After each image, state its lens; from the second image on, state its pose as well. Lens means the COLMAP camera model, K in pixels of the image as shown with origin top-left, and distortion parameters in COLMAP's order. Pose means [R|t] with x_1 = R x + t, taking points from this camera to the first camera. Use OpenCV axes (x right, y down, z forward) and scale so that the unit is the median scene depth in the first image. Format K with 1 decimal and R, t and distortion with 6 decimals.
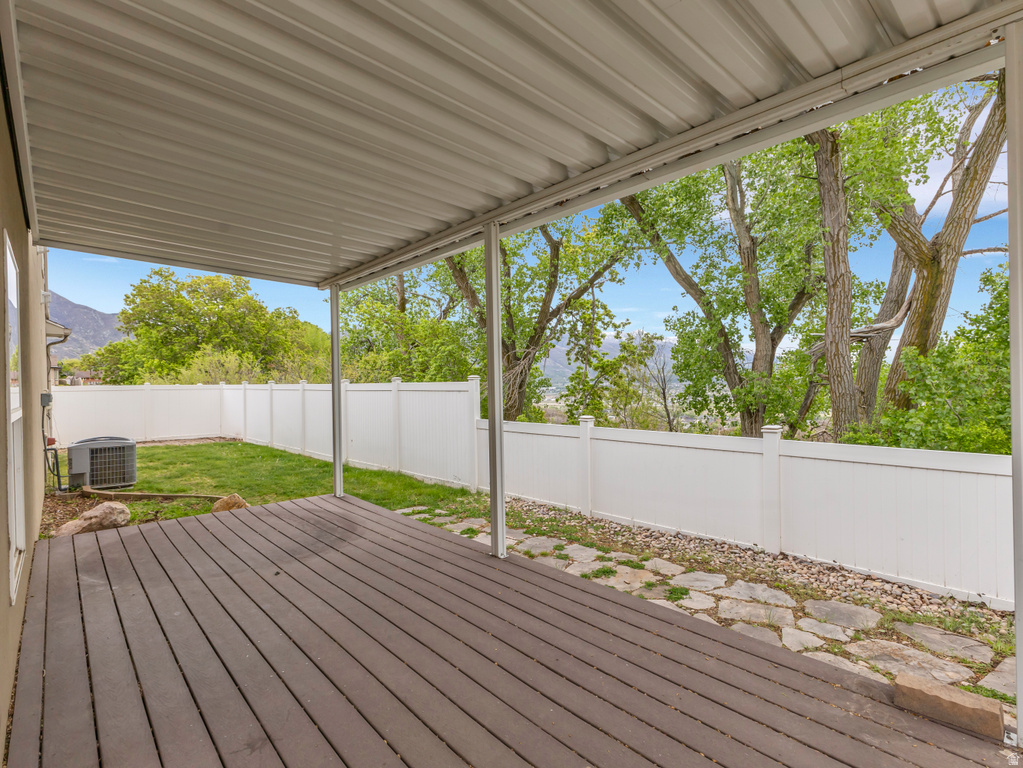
lens RADIAL K [[502.4, 0, 513.3], [0, 502.4, 385.8], [0, 0, 1]] dist [0.011964, -0.003114]
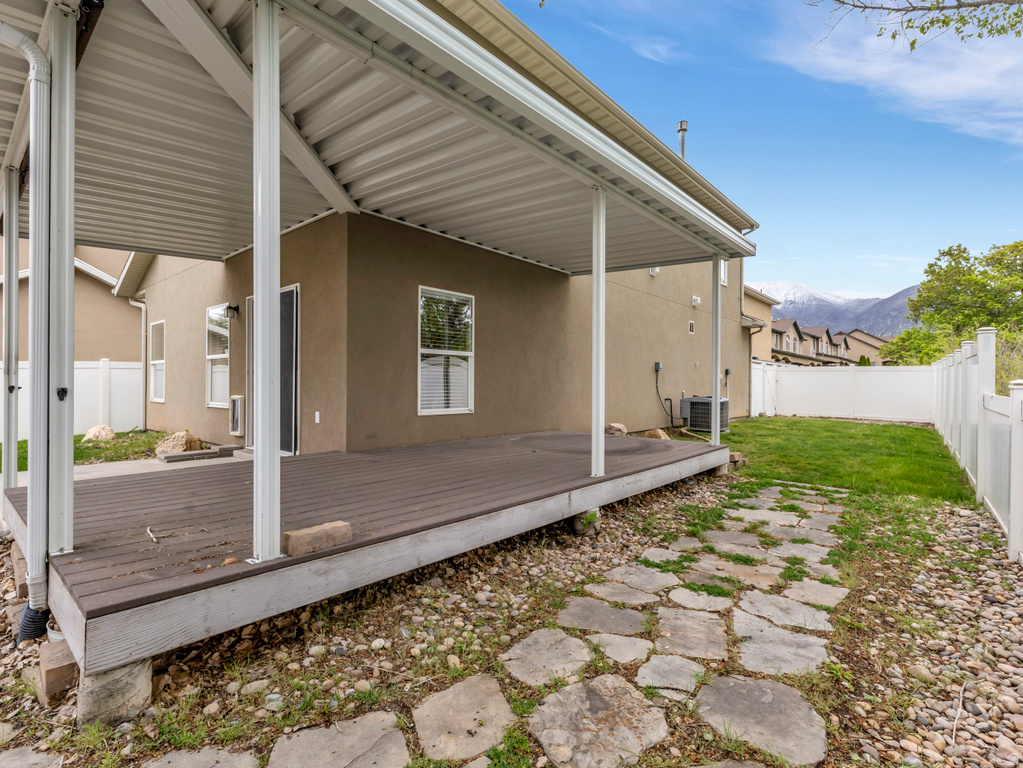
lens RADIAL K [[502.4, 0, 514.3], [0, 502.4, 382.8], [0, 0, 1]] dist [0.011964, -0.003114]
pose [[0.119002, 0.012051, -0.992821, 0.960106], [-0.007779, 0.999907, 0.011204, 0.096904], [0.992863, 0.006389, 0.119085, 0.589424]]
